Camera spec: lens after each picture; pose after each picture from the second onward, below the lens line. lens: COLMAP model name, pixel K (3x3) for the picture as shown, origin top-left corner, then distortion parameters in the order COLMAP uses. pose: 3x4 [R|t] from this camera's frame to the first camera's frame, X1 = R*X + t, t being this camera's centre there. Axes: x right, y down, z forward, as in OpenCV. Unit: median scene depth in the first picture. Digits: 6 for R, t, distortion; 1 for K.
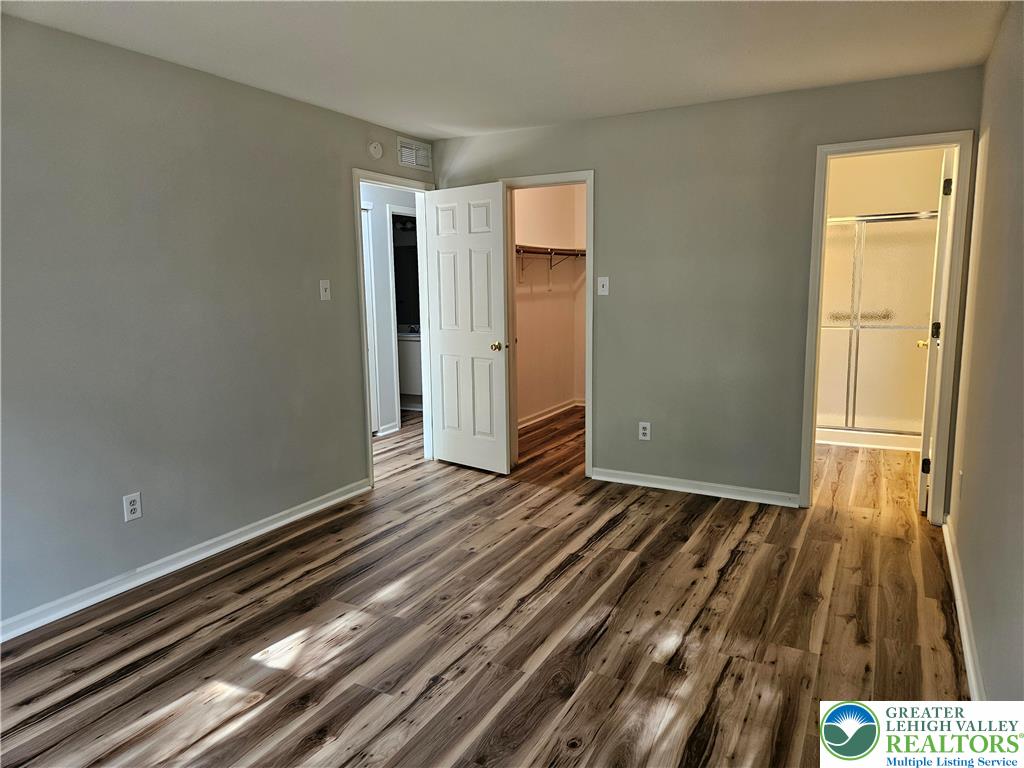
lens RADIAL K [[680.7, 0, 509.6], [0, 680.7, 385.0], [0, 0, 1]] dist [0.066877, -0.054422]
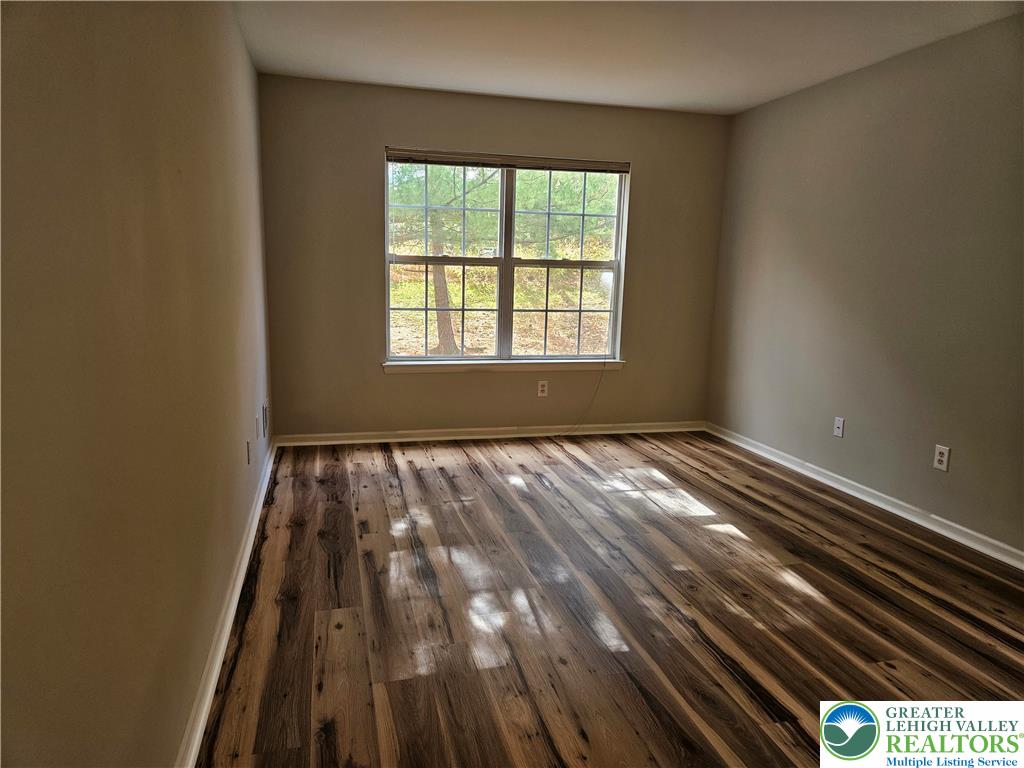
lens RADIAL K [[680.7, 0, 516.8], [0, 680.7, 377.4], [0, 0, 1]] dist [0.066877, -0.054422]
pose [[-0.715515, 0.112702, -0.689447, 0.755113], [-0.116547, 0.953813, 0.276870, -0.191009], [0.688808, 0.278457, -0.669332, 1.388632]]
